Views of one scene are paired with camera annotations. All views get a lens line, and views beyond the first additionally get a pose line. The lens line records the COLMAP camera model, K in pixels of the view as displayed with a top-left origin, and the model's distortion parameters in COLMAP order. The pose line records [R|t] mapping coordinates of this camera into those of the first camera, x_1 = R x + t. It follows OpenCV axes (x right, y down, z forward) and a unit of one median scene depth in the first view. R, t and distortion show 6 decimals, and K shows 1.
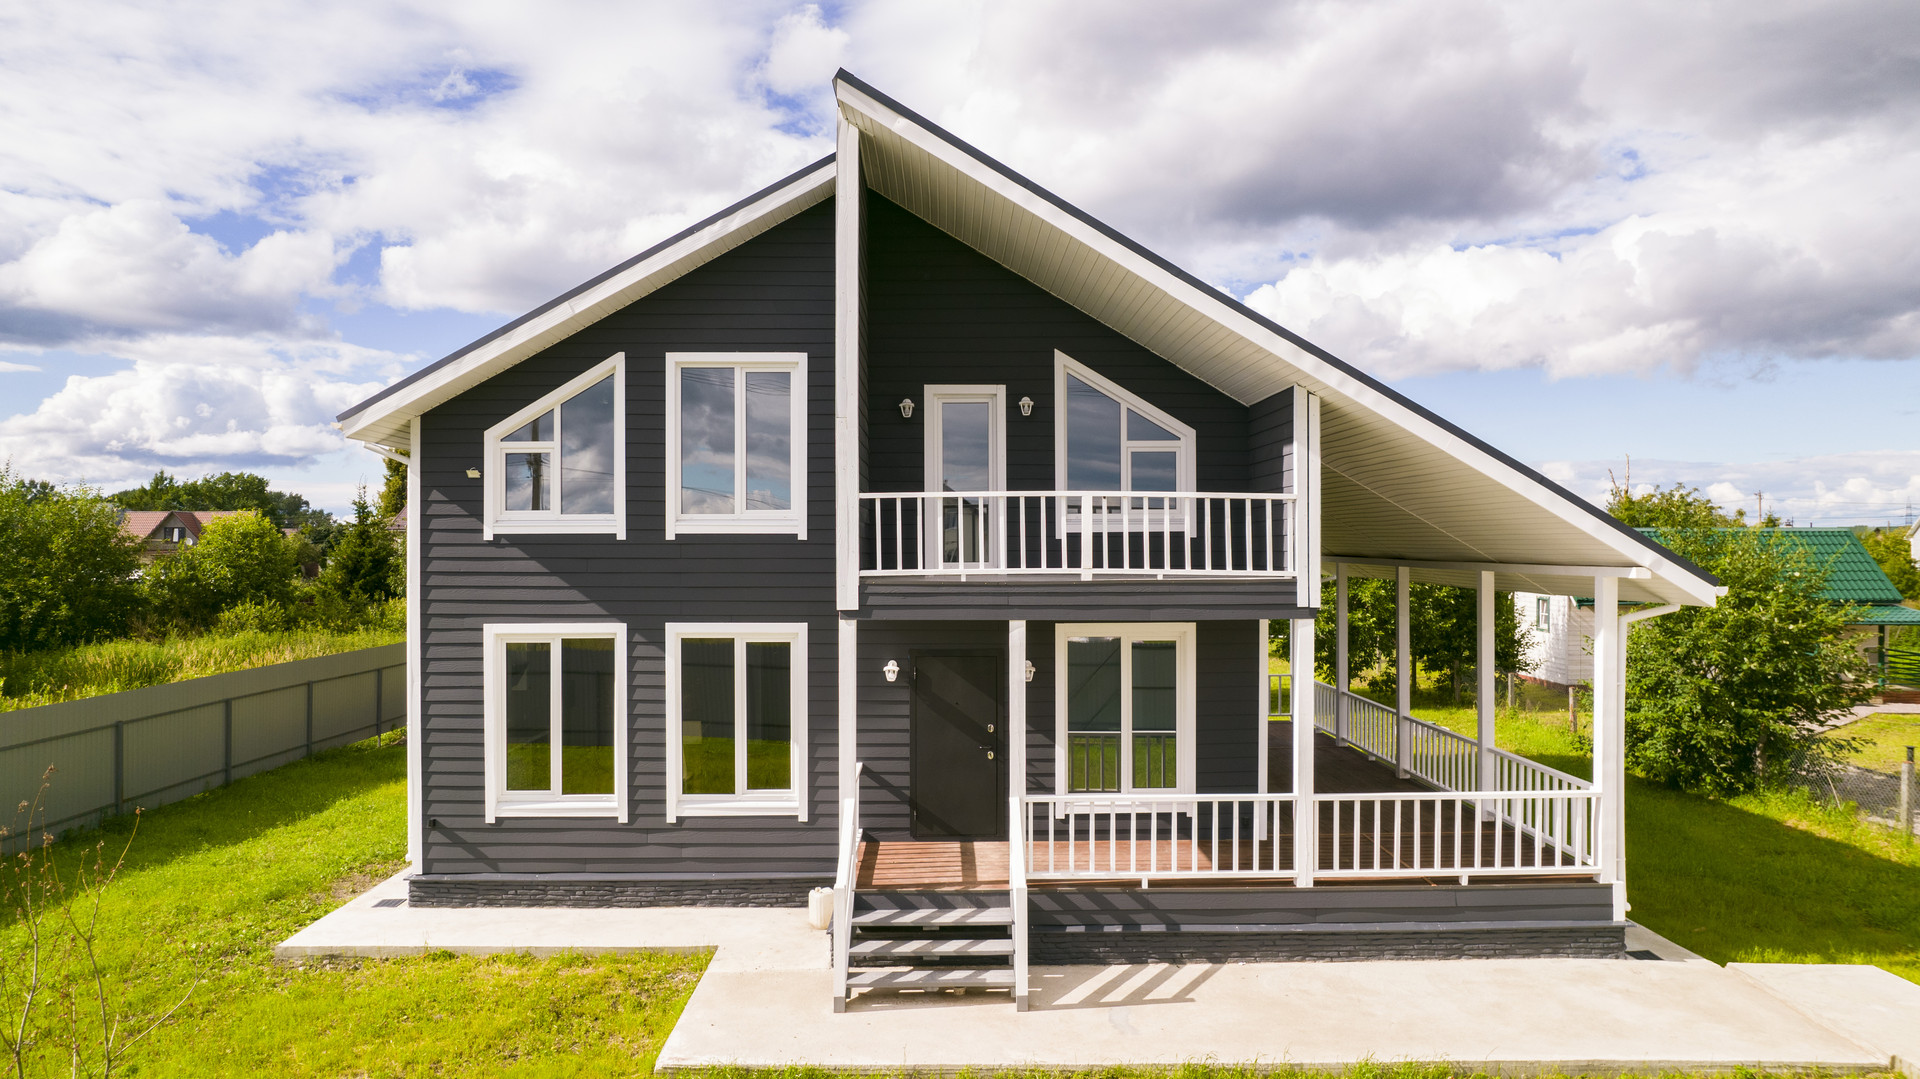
lens RADIAL K [[1247.2, 0, 957.7], [0, 1247.2, 556.4], [0, 0, 1]] dist [-0.059234, 0.086686]
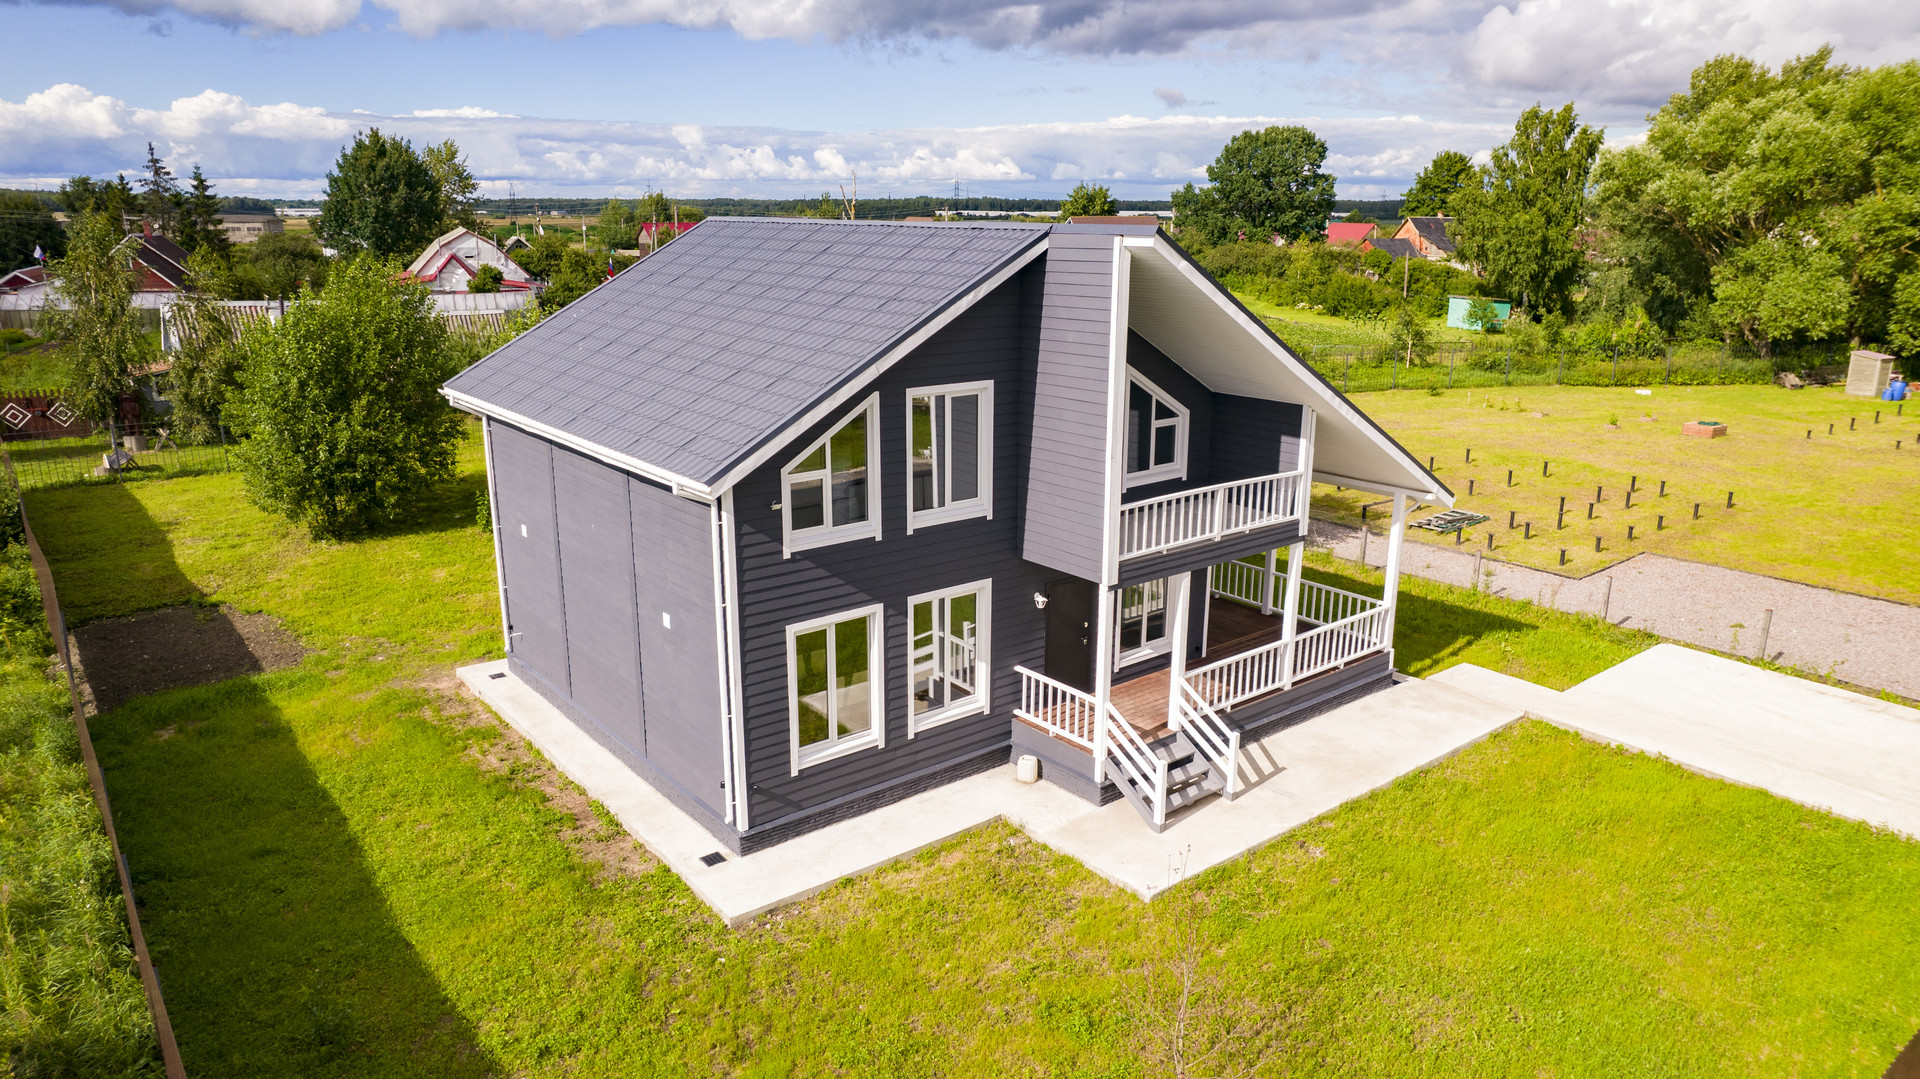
lens RADIAL K [[1247.2, 0, 957.7], [0, 1247.2, 556.4], [0, 0, 1]] dist [-0.059234, 0.086686]
pose [[0.787182, -0.163792, 0.594573, -0.963396], [0.001171, 0.964483, 0.264143, -0.331899], [-0.616720, -0.207232, 0.759415, -0.010642]]
